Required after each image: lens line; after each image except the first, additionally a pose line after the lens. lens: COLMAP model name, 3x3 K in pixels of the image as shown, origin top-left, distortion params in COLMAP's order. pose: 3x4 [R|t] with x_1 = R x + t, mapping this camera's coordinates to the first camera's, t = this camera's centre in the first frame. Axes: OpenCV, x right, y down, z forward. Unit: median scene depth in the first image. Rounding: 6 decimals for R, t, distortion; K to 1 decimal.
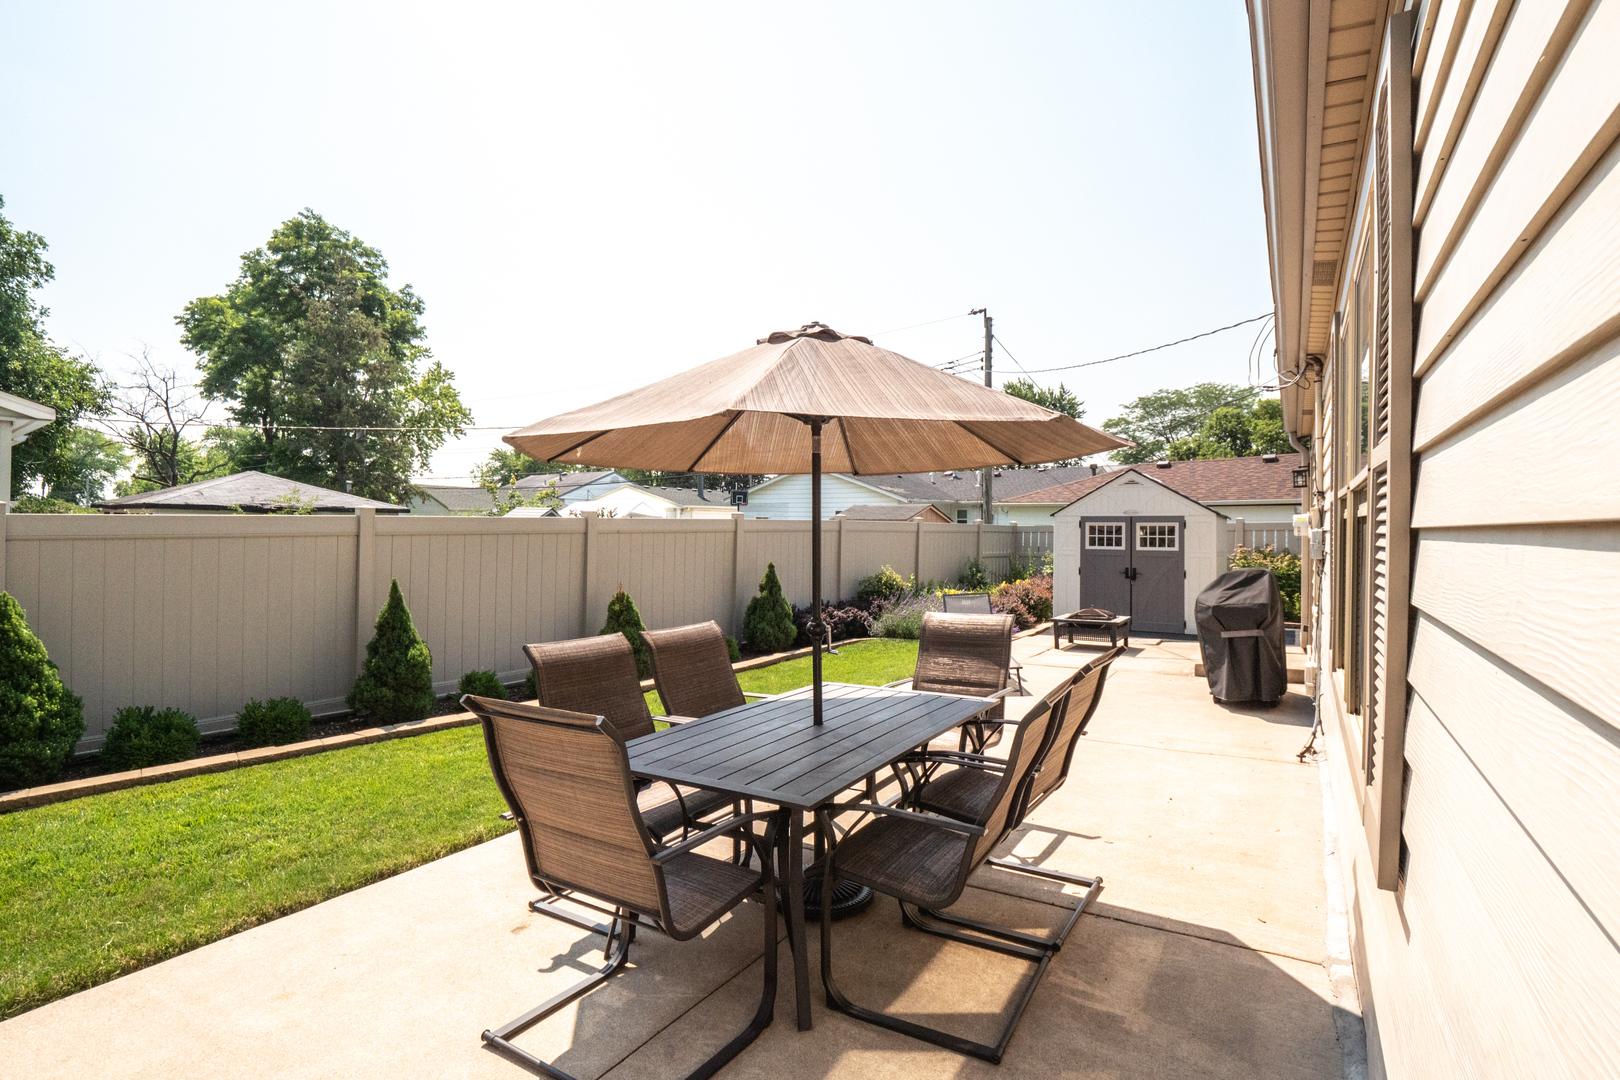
lens RADIAL K [[794.0, 0, 810.1], [0, 794.0, 515.2], [0, 0, 1]] dist [0.001762, 0.000103]
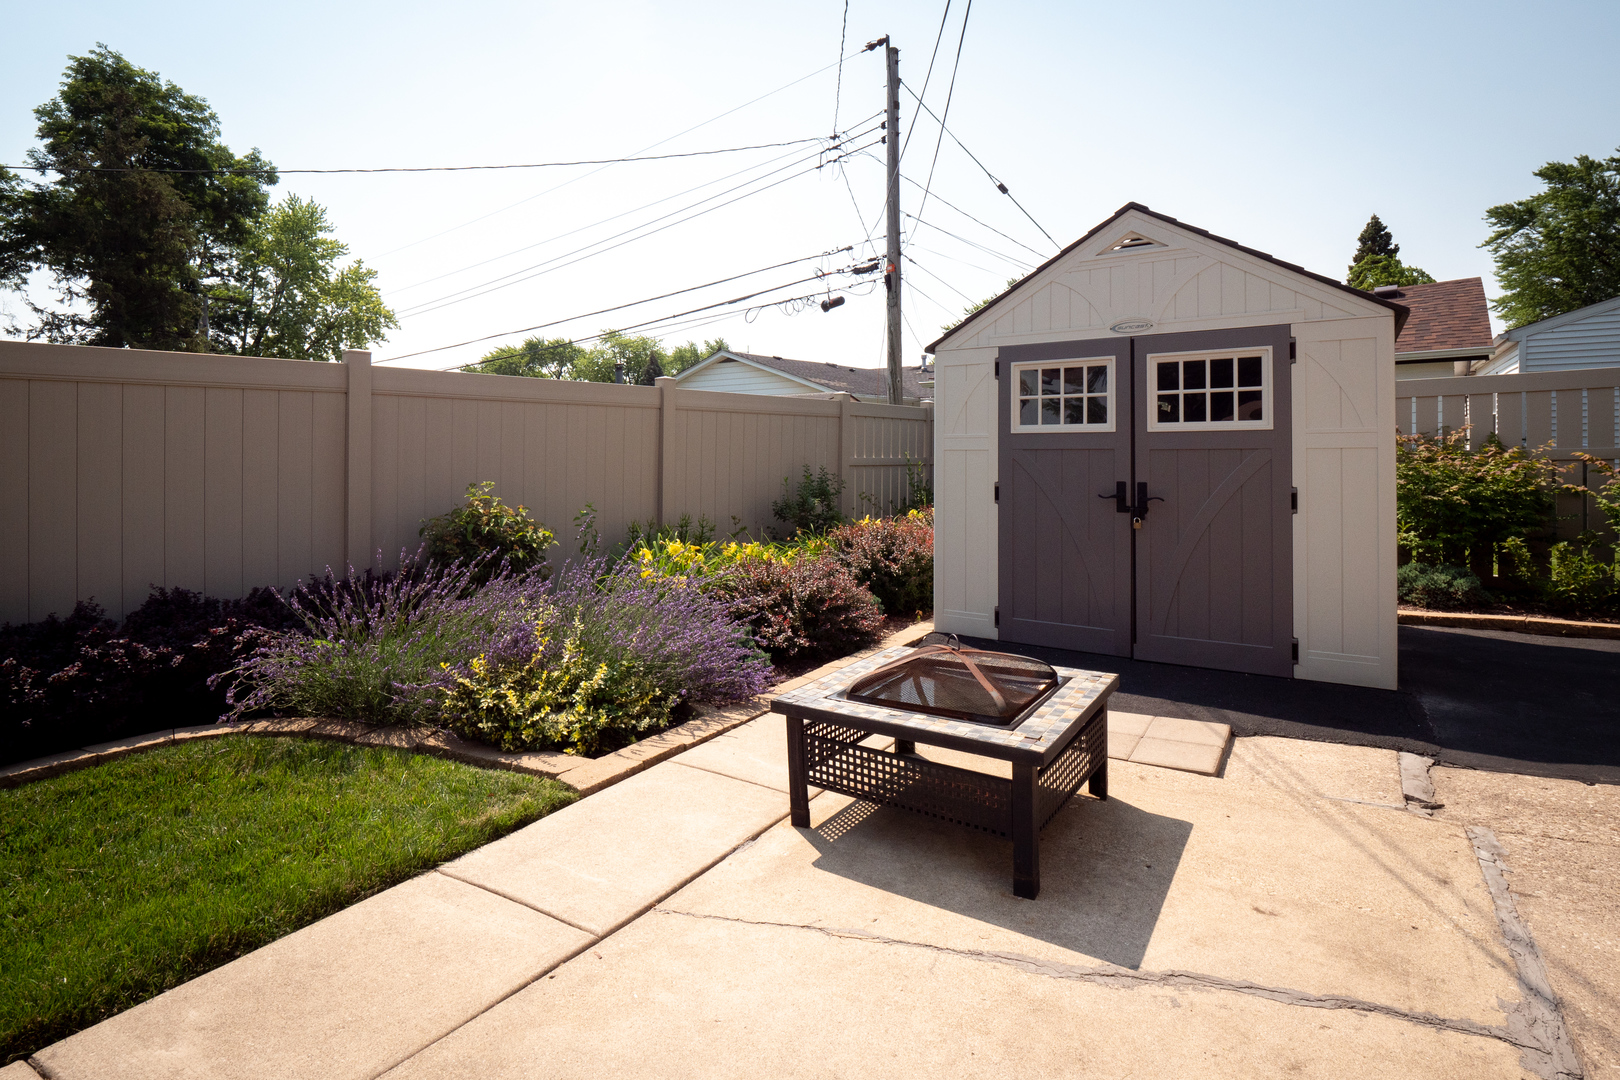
lens RADIAL K [[797.5, 0, 808.0], [0, 797.5, 443.6], [0, 0, 1]] dist [0.000578, -0.000140]
pose [[0.999478, -0.013780, -0.029221, 0.177467], [0.014118, 0.999835, 0.011421, 0.028248], [0.029058, -0.011827, 0.999508, 0.421001]]
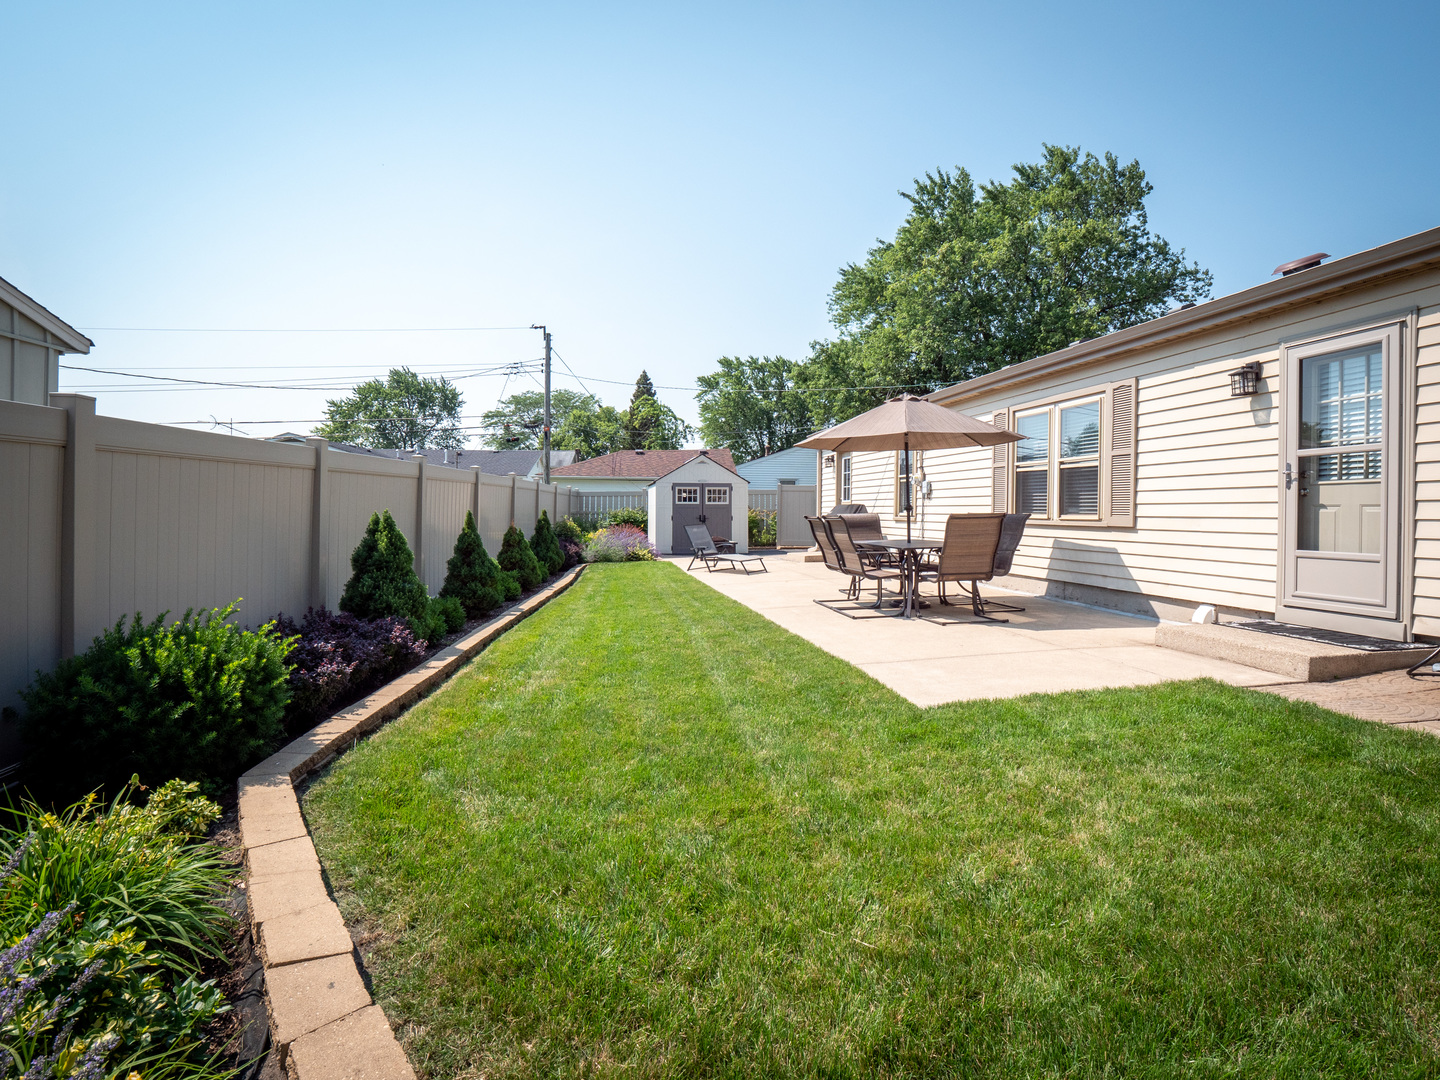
lens RADIAL K [[744.2, 0, 682.0], [0, 744.2, 516.3], [0, 0, 1]] dist [-0.008928, -0.001385]
pose [[0.772257, -0.008015, 0.635259, -0.386311], [-0.008086, 0.999715, 0.022443, 0.022842], [-0.635258, -0.022469, 0.771973, -0.092191]]
